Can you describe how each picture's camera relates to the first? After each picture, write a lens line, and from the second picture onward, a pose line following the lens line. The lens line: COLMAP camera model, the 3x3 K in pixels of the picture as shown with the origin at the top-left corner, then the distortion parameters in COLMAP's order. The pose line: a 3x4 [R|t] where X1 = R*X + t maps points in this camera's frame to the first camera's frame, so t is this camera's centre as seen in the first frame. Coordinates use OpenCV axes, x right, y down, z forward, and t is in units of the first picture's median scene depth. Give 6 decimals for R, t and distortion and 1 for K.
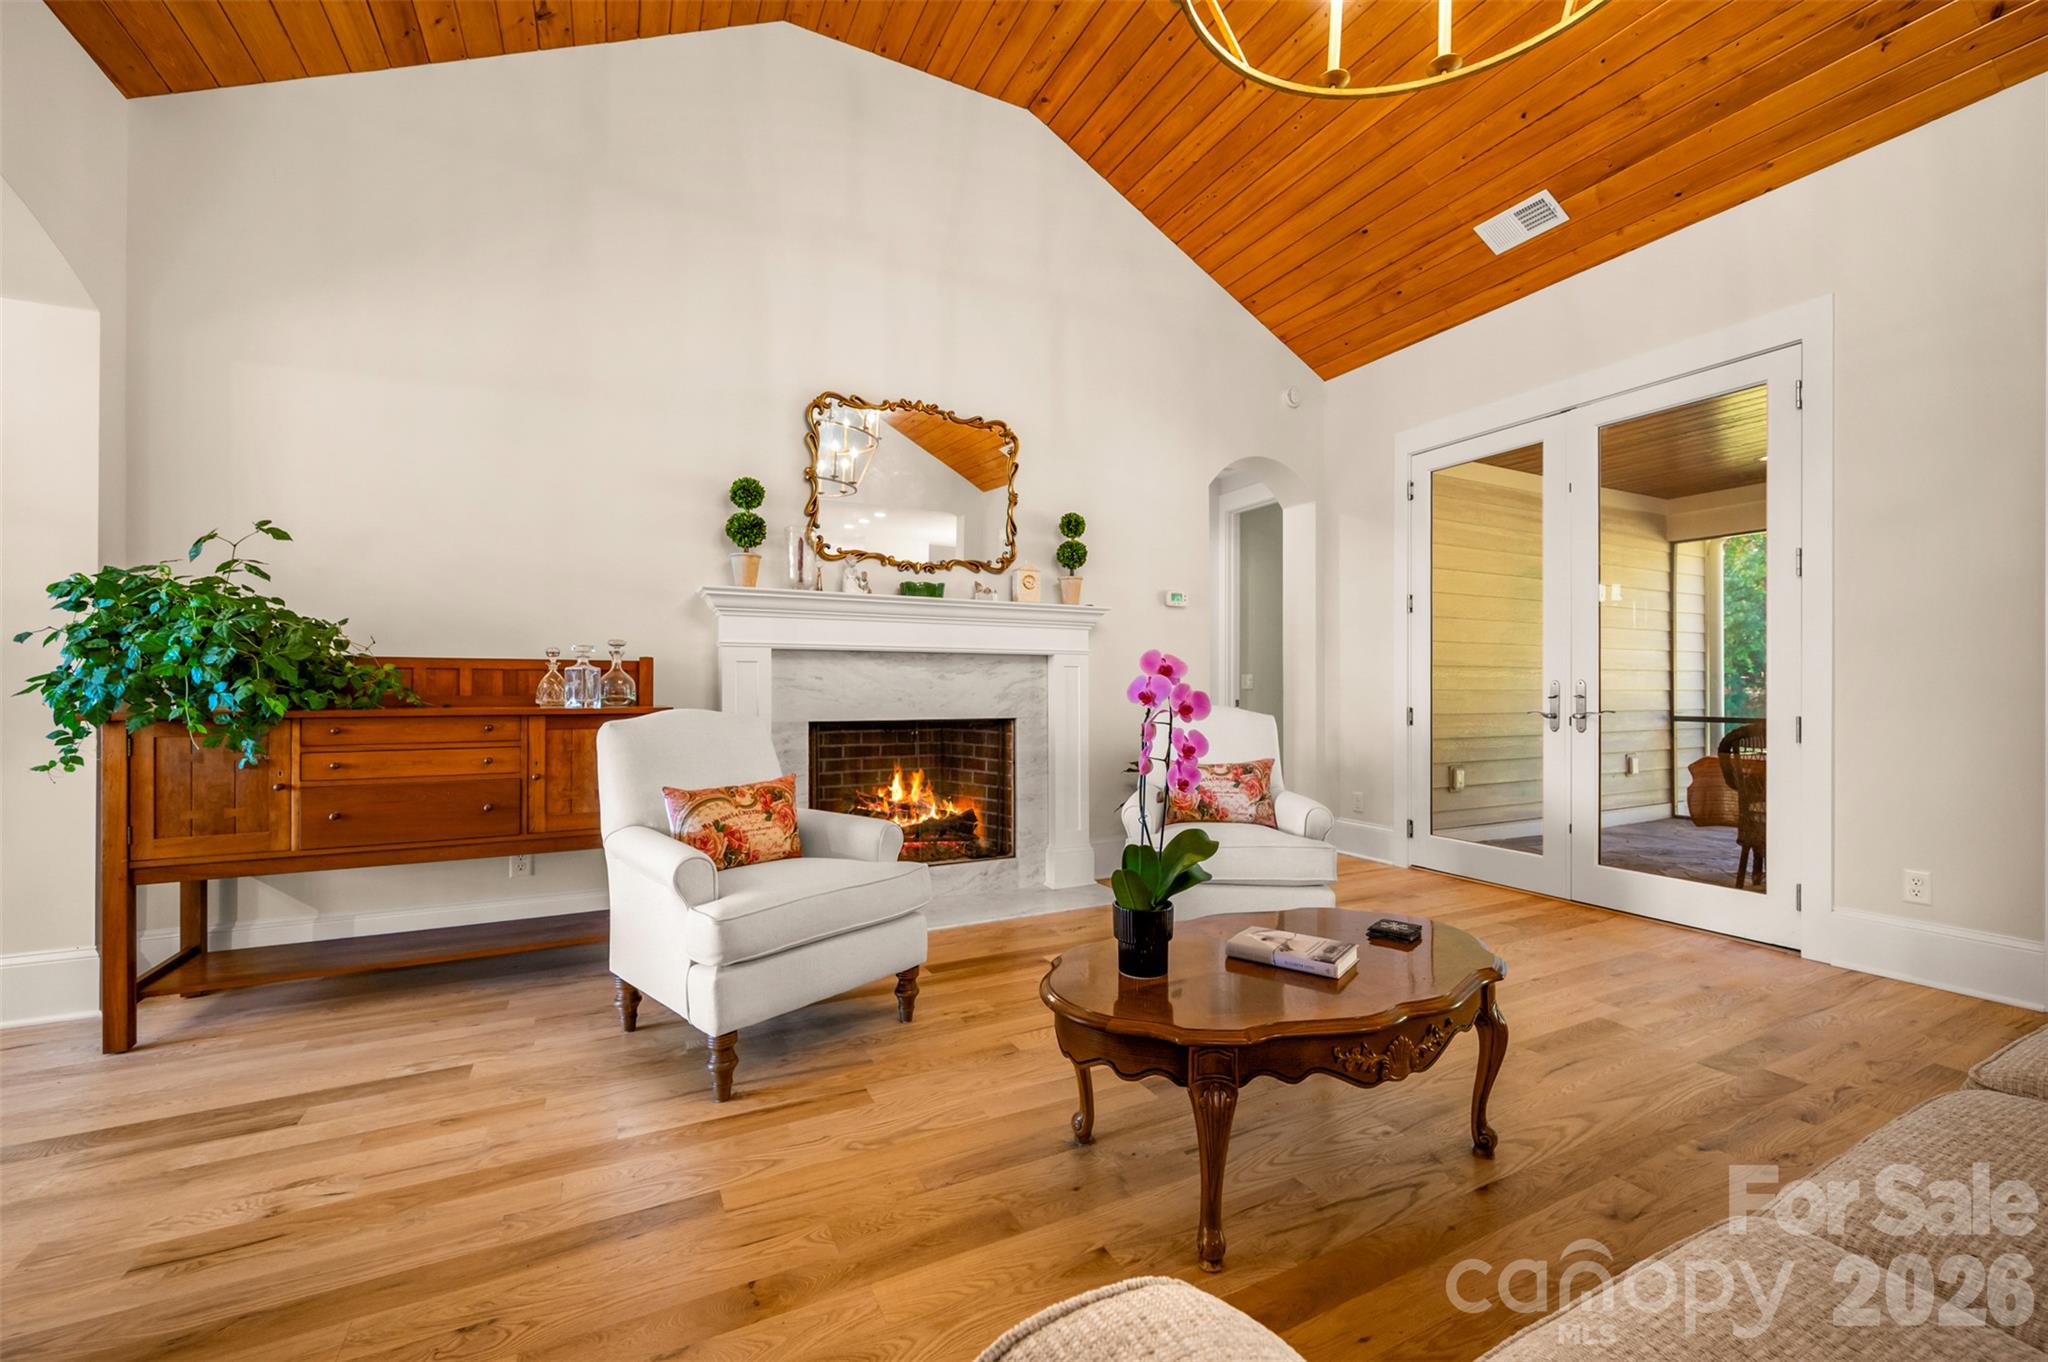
lens RADIAL K [[828.6, 0, 1043.9], [0, 828.6, 685.9], [0, 0, 1]] dist [0.001782, 0.000106]
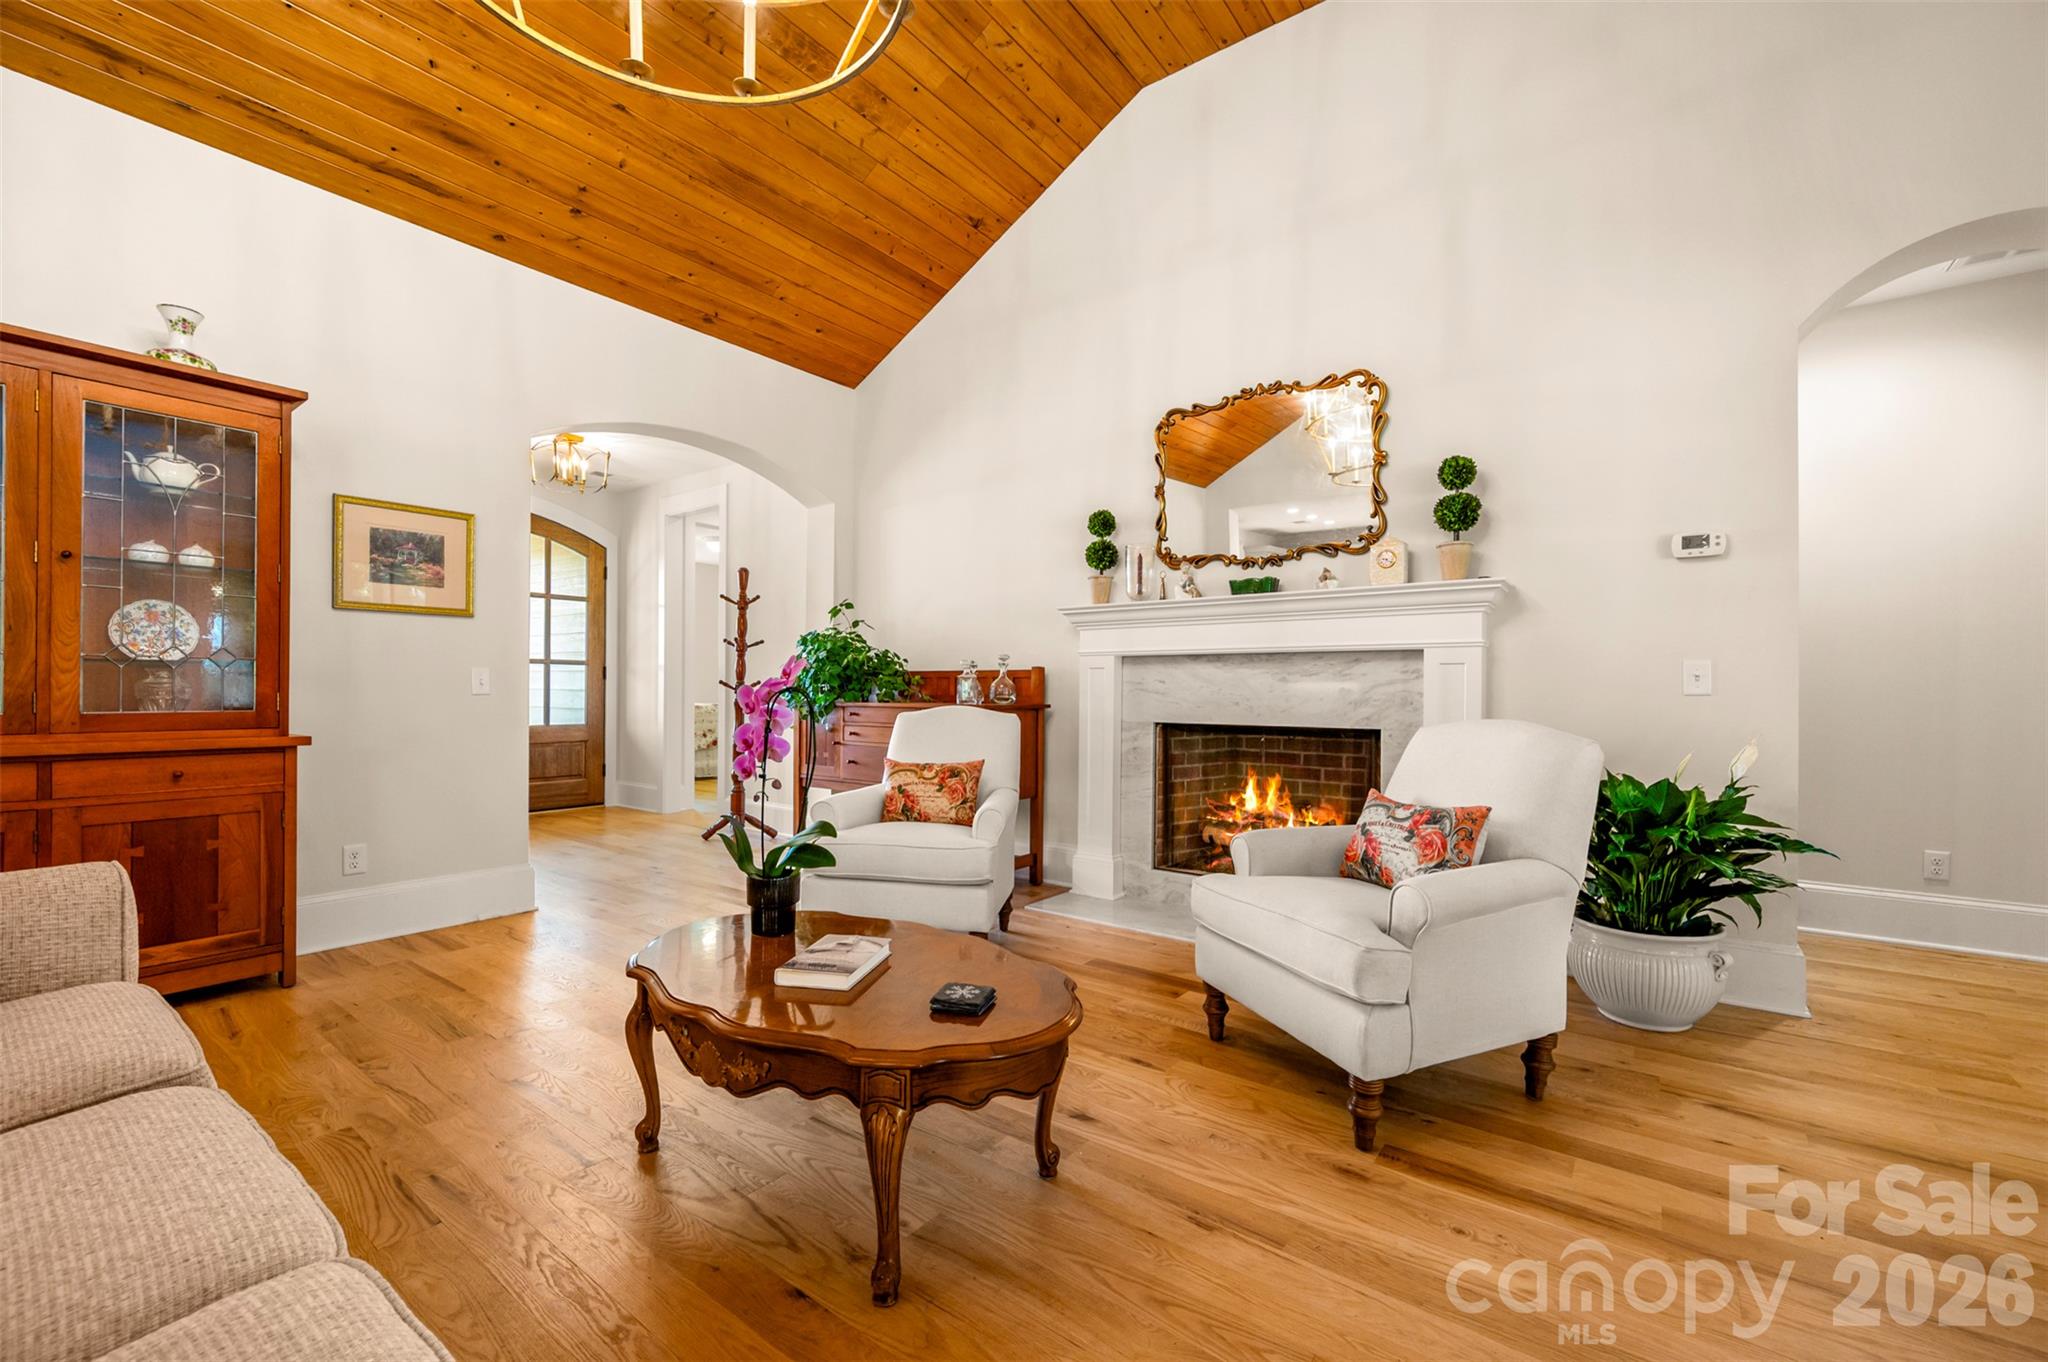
lens RADIAL K [[828.6, 0, 1039.5], [0, 828.6, 693.1], [0, 0, 1]] dist [0.001782, 0.000106]
pose [[0.445120, 0.000084, -0.895471, 0.609892], [-0.003811, 0.999991, -0.001800, 0.007463], [0.895463, 0.004214, 0.445117, 0.383684]]
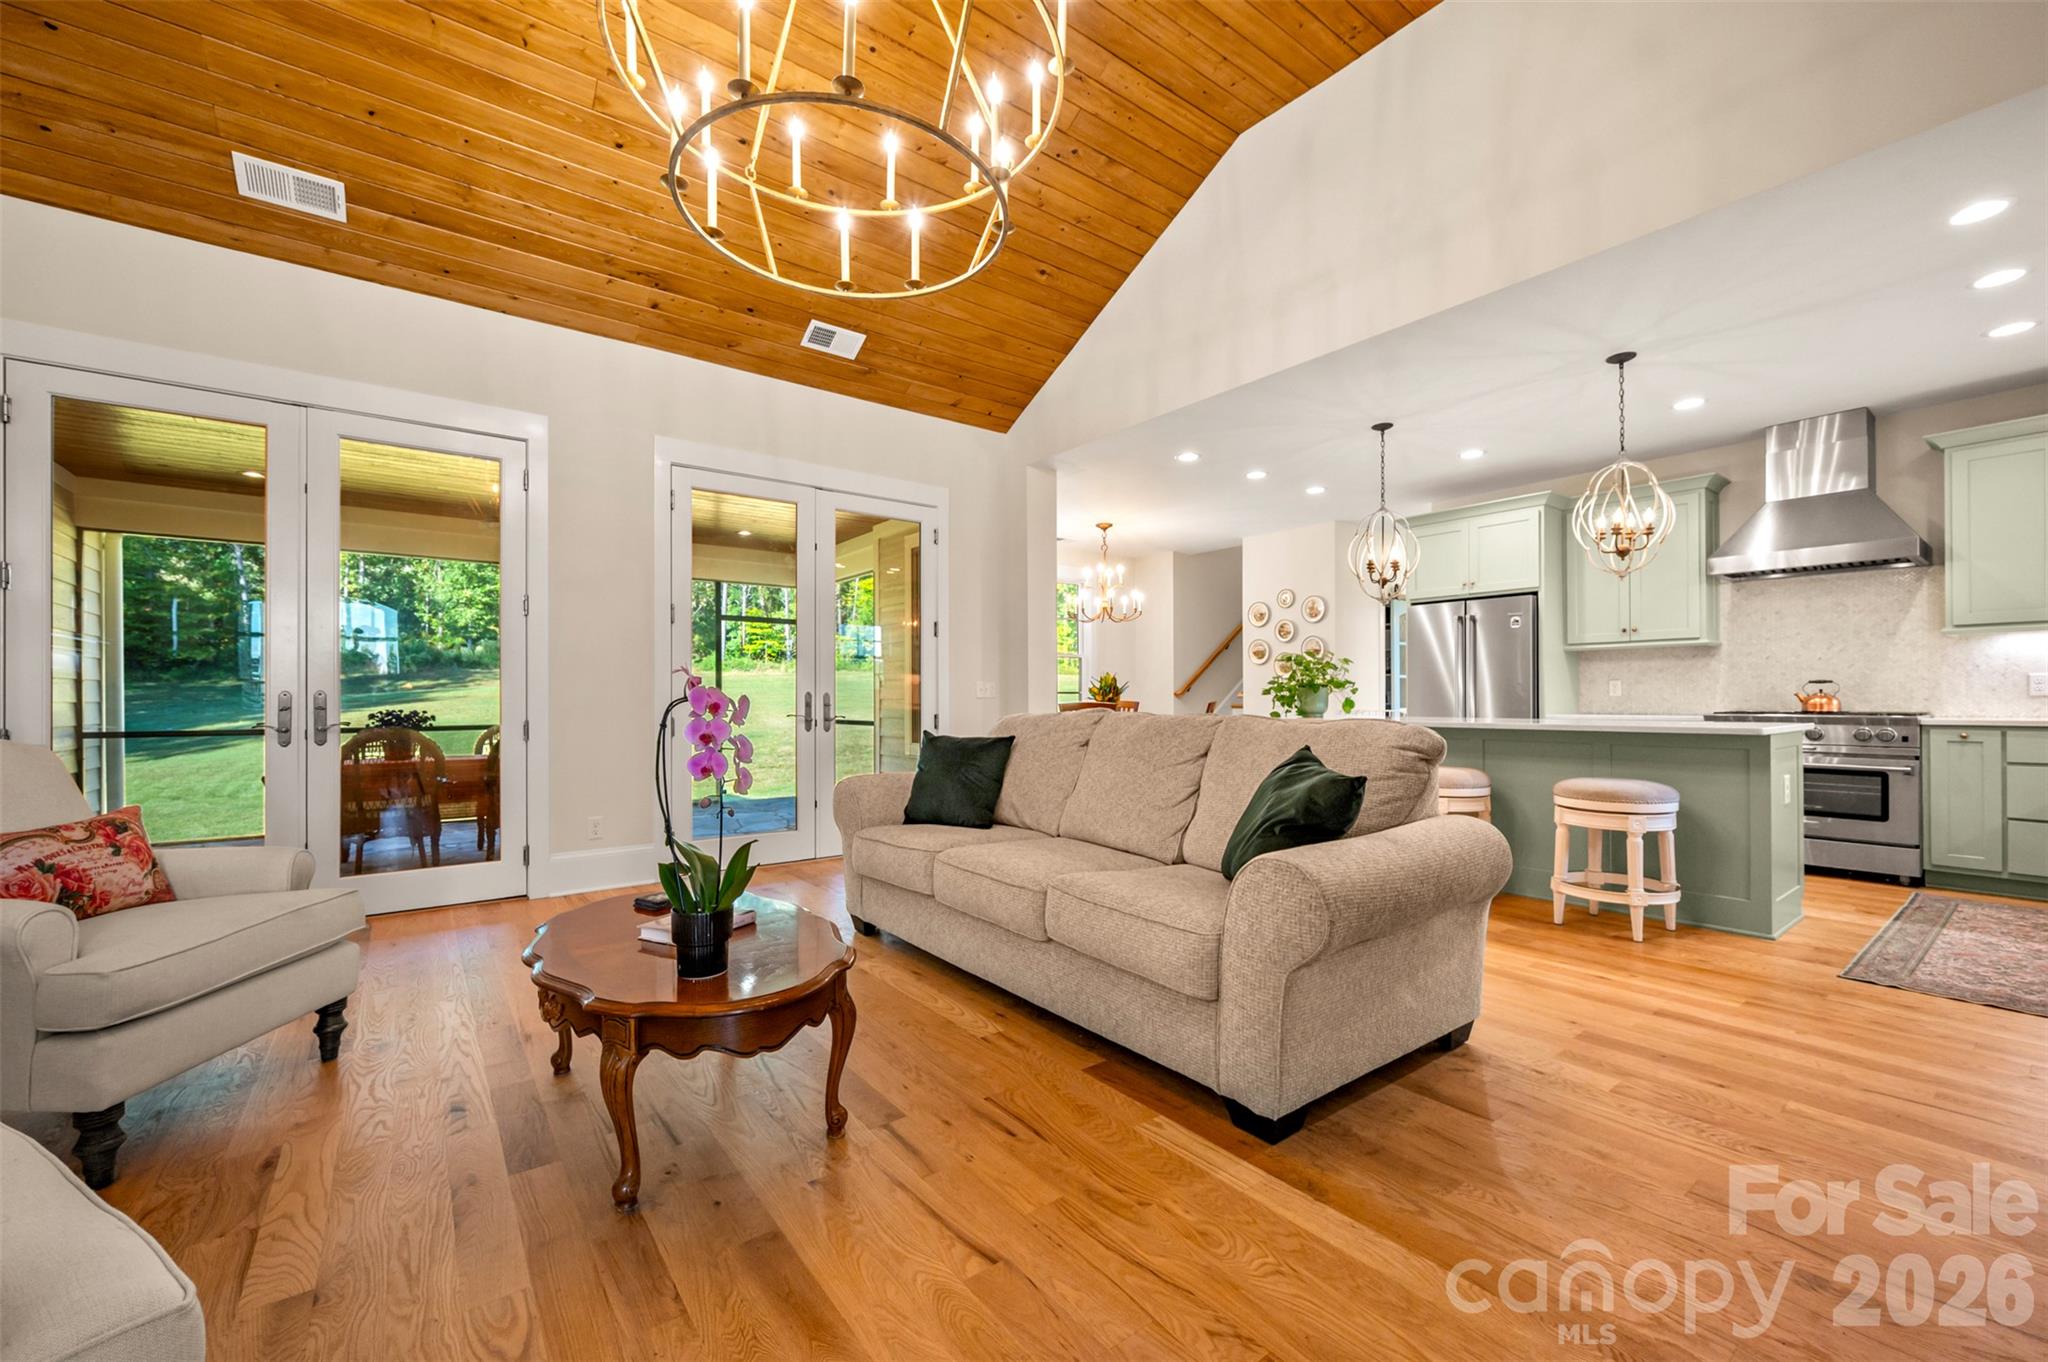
lens RADIAL K [[828.6, 0, 1022.8], [0, 828.6, 693.9], [0, 0, 1]] dist [0.001782, 0.000106]
pose [[-0.175164, 0.005734, 0.984523, -0.287685], [-0.000818, 0.999982, -0.005970, 0.000657], [-0.984539, -0.001851, -0.175156, 0.232955]]
